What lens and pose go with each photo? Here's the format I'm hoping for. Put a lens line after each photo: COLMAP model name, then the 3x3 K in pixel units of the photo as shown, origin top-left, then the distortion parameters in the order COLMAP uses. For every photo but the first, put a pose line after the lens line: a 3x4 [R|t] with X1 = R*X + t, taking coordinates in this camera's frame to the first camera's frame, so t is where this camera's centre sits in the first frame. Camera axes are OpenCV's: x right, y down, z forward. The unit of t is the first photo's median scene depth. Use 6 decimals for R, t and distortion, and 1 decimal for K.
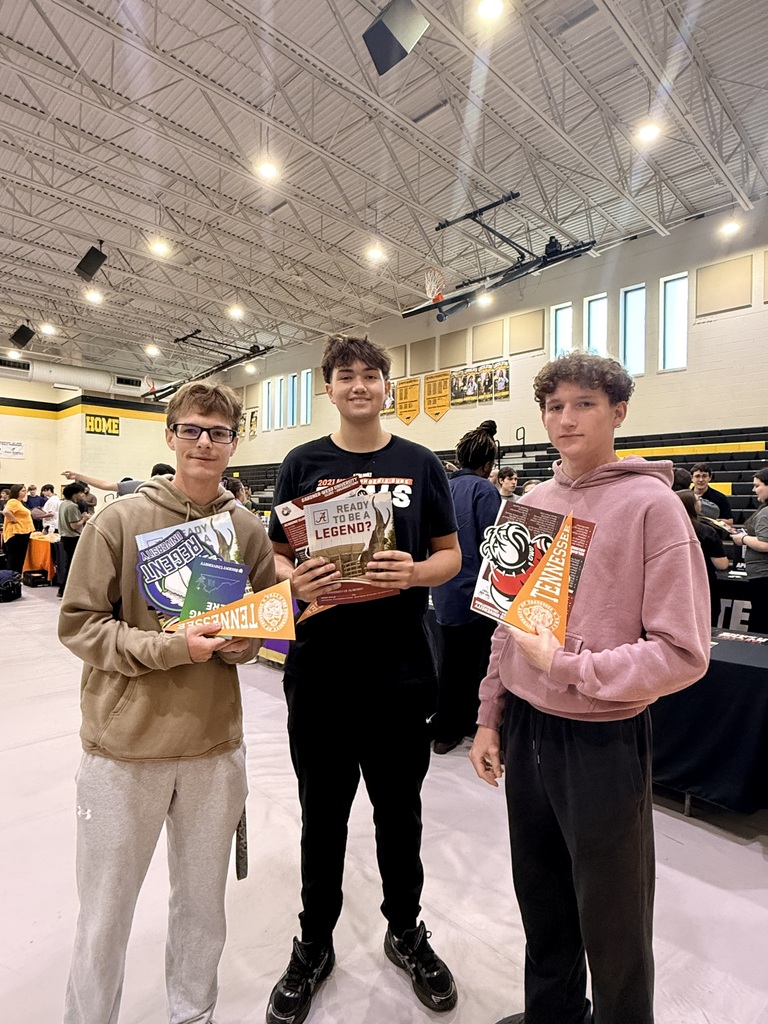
lens RADIAL K [[568.4, 0, 384.0], [0, 568.4, 510.0], [0, 0, 1]] dist [-0.026771, -0.001027]
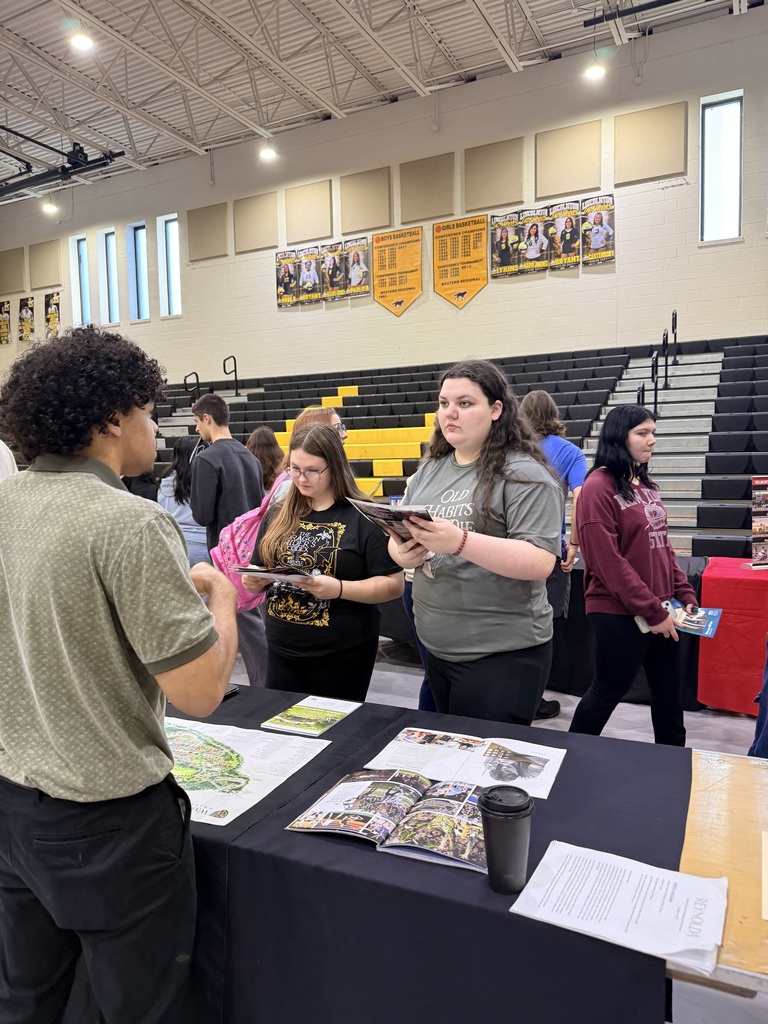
lens RADIAL K [[731.0, 0, 383.0], [0, 731.0, 508.4], [0, 0, 1]] dist [-0.002560, -0.004914]
pose [[0.948444, -0.060317, 0.311153, -0.228035], [0.040168, 0.996684, 0.070770, -0.012253], [-0.314390, -0.054623, 0.947721, 0.342404]]
